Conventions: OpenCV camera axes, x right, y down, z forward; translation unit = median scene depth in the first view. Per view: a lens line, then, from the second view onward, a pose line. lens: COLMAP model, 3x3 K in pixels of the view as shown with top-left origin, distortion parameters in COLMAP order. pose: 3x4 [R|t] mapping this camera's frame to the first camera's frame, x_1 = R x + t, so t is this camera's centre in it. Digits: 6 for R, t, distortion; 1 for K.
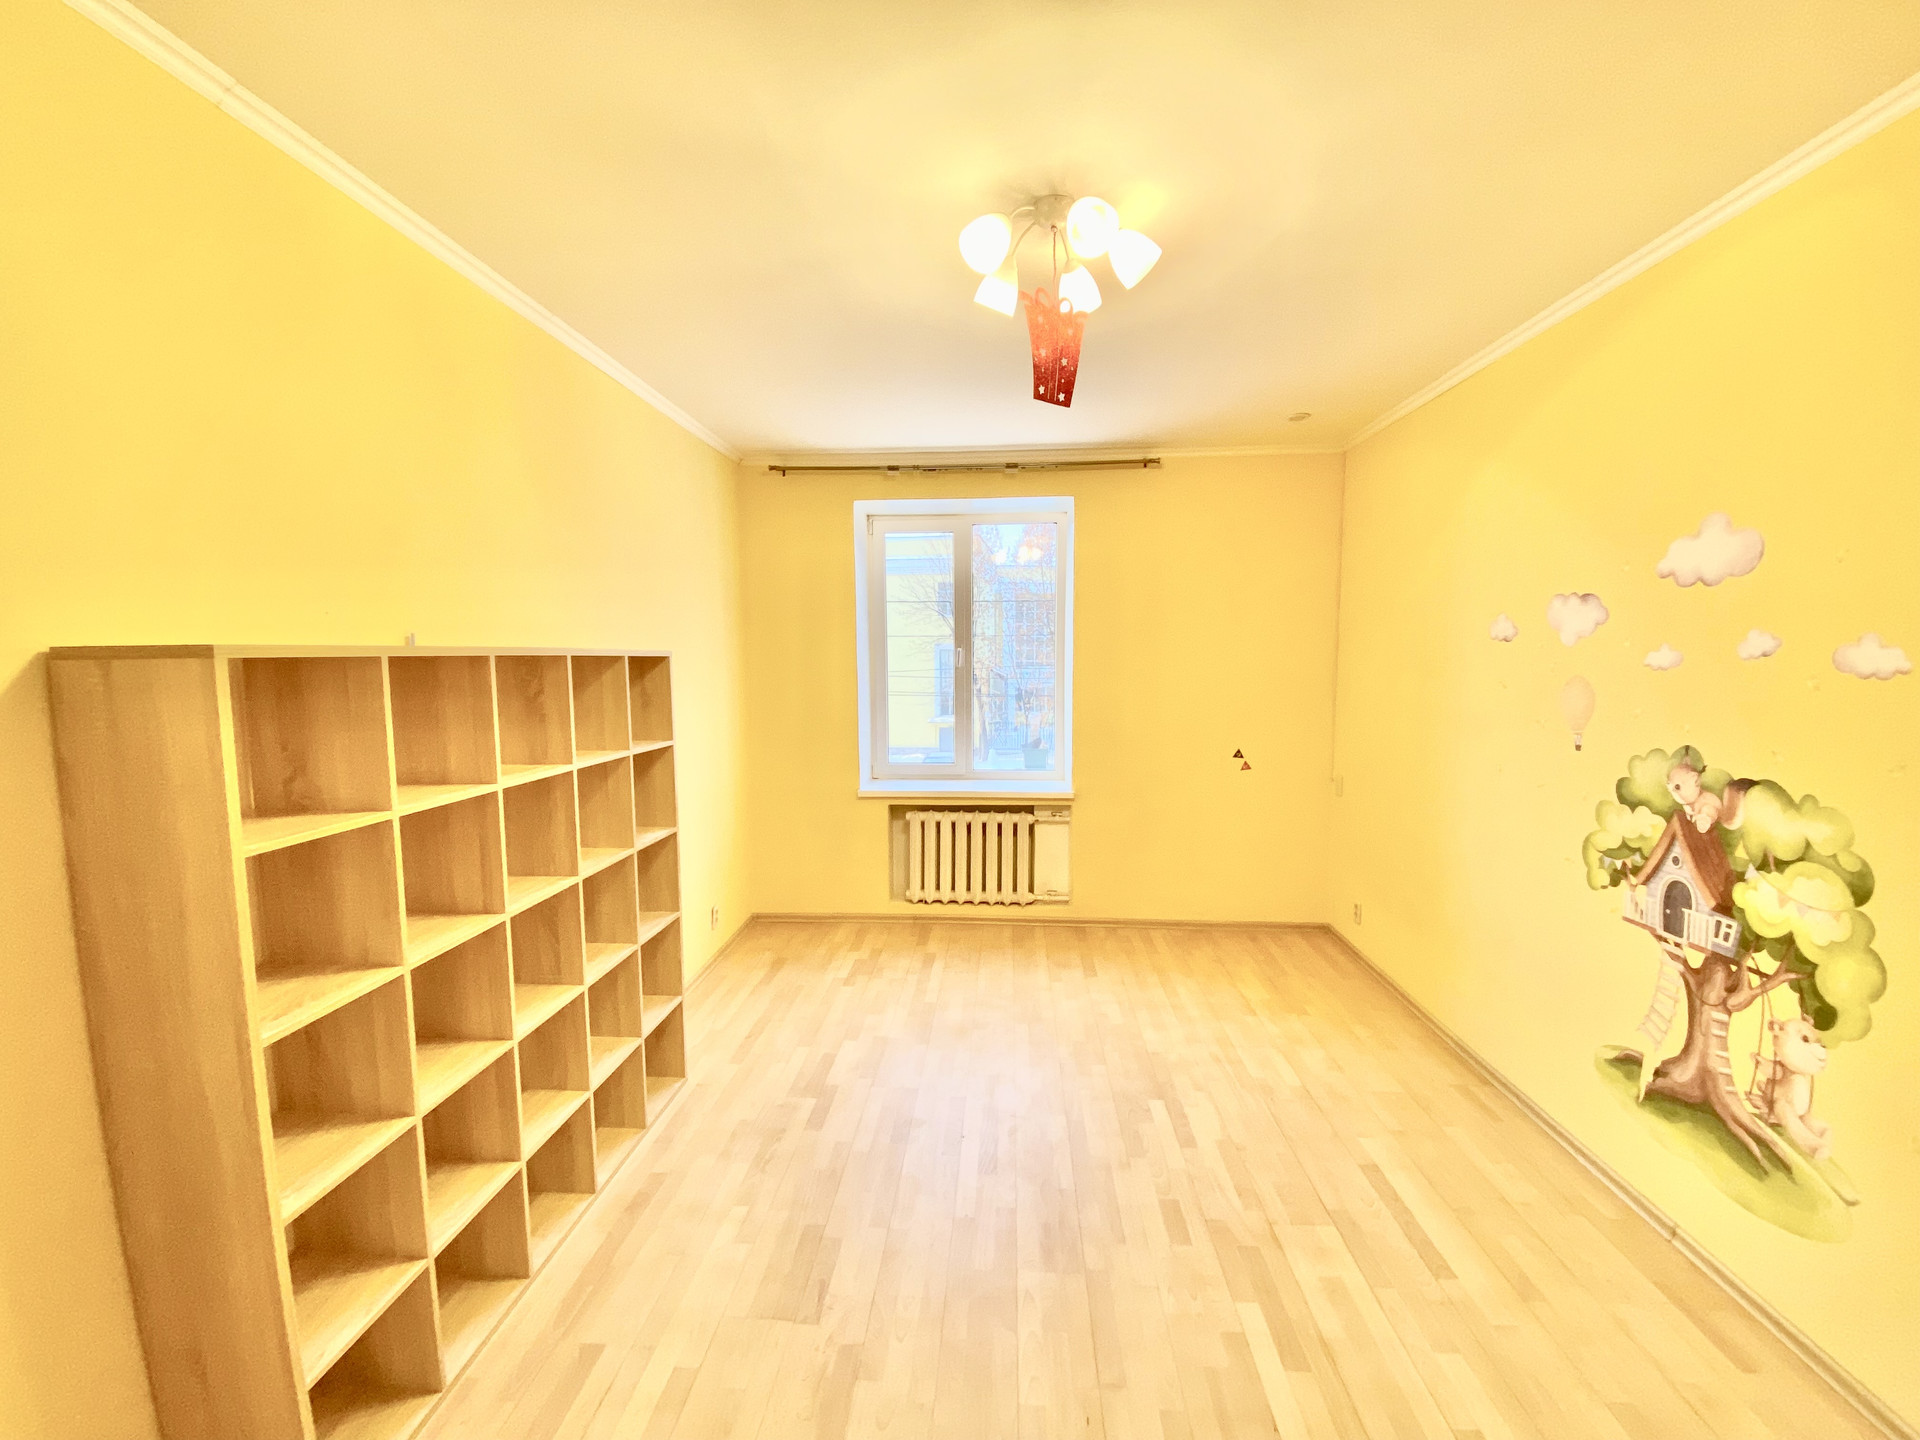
lens RADIAL K [[782.9, 0, 957.3], [0, 782.9, 713.9], [0, 0, 1]] dist [0.033549, -0.027410]
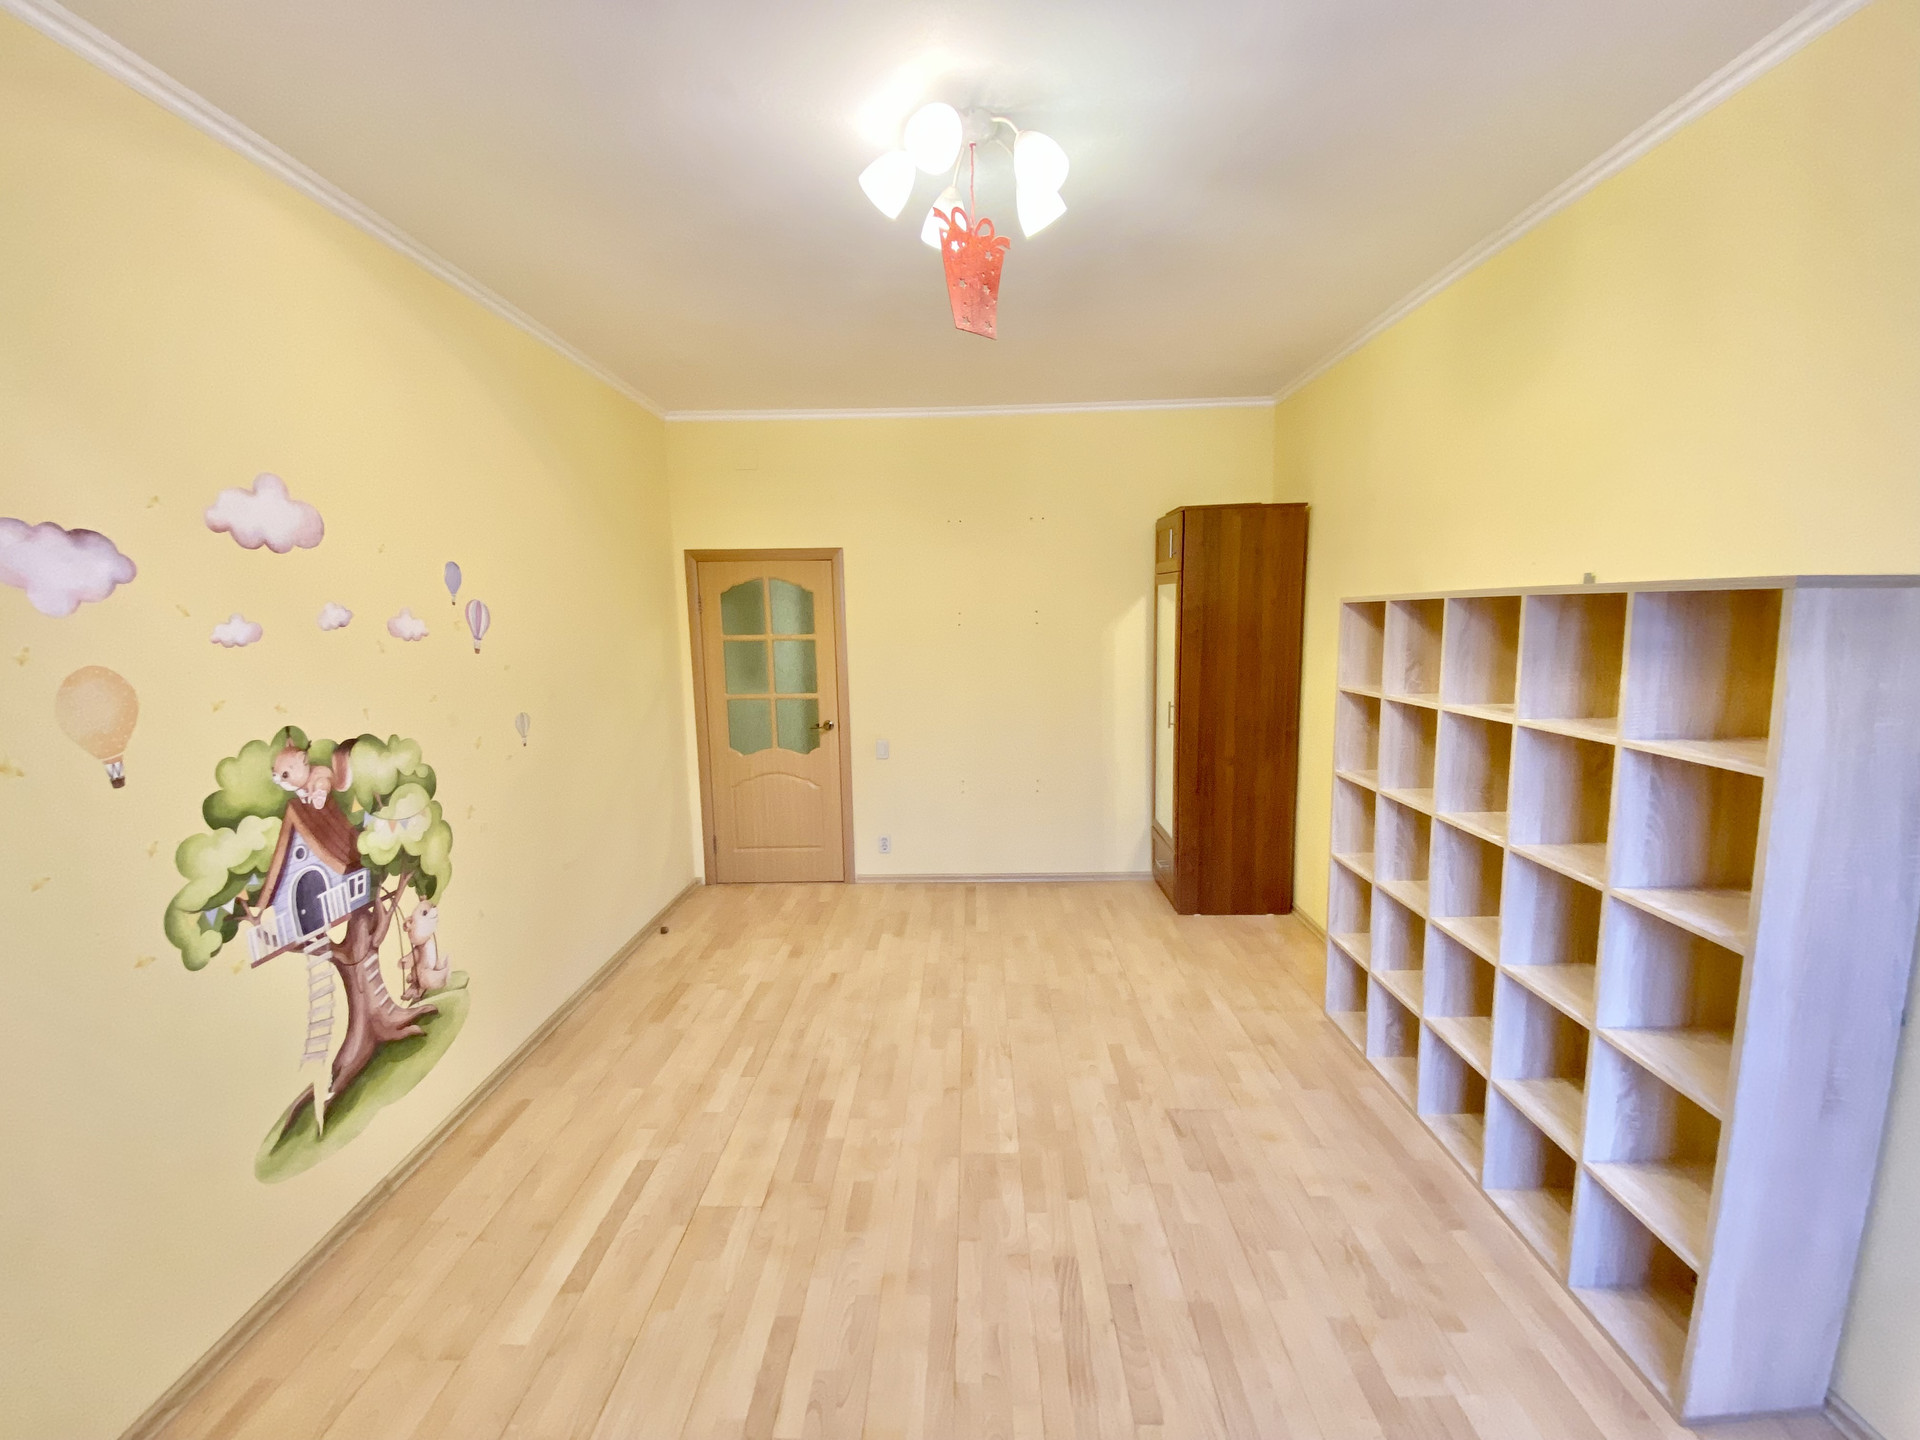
lens RADIAL K [[782.9, 0, 957.3], [0, 782.9, 713.9], [0, 0, 1]] dist [0.033549, -0.027410]
pose [[-0.998503, 0.032269, -0.044154, 0.194674], [0.022894, 0.979857, 0.198386, -0.141408], [0.049666, 0.197078, -0.979129, 1.977911]]
